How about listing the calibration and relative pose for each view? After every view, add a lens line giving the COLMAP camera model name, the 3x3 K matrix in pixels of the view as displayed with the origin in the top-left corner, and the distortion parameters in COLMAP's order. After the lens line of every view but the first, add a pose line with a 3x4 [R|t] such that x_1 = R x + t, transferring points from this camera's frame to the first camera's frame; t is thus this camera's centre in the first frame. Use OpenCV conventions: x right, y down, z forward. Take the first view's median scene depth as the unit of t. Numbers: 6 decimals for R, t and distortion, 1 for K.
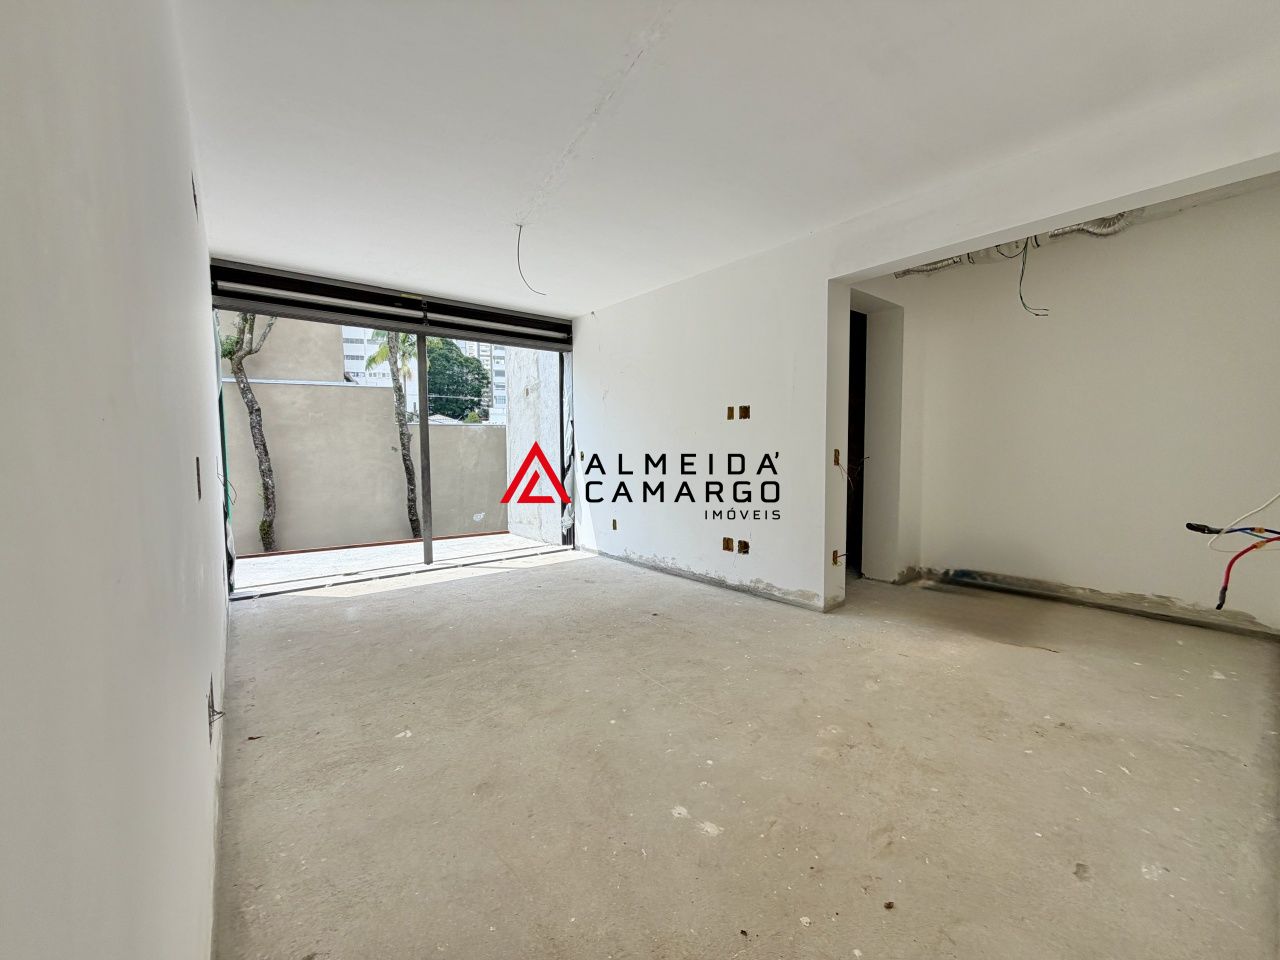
lens RADIAL K [[508.4, 0, 635.2], [0, 508.4, 479.9], [0, 0, 1]] dist [0.000173, -0.000586]
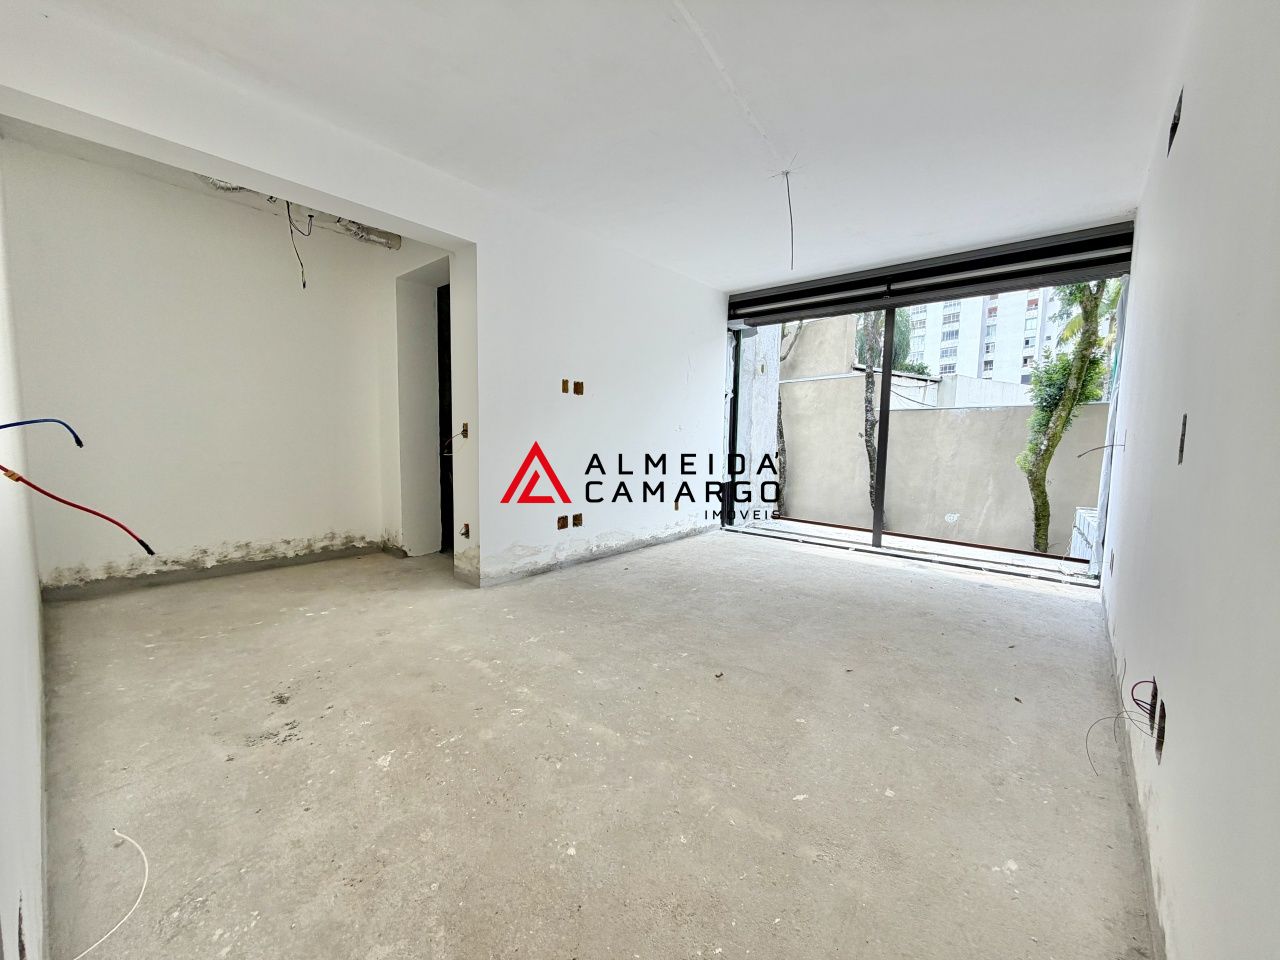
lens RADIAL K [[508.4, 0, 635.2], [0, 508.4, 479.9], [0, 0, 1]] dist [0.000173, -0.000586]
pose [[0.180873, 0.094837, -0.978923, 0.459428], [-0.081874, 0.993337, 0.081106, -0.016852], [0.980093, 0.065479, 0.187432, 0.373650]]
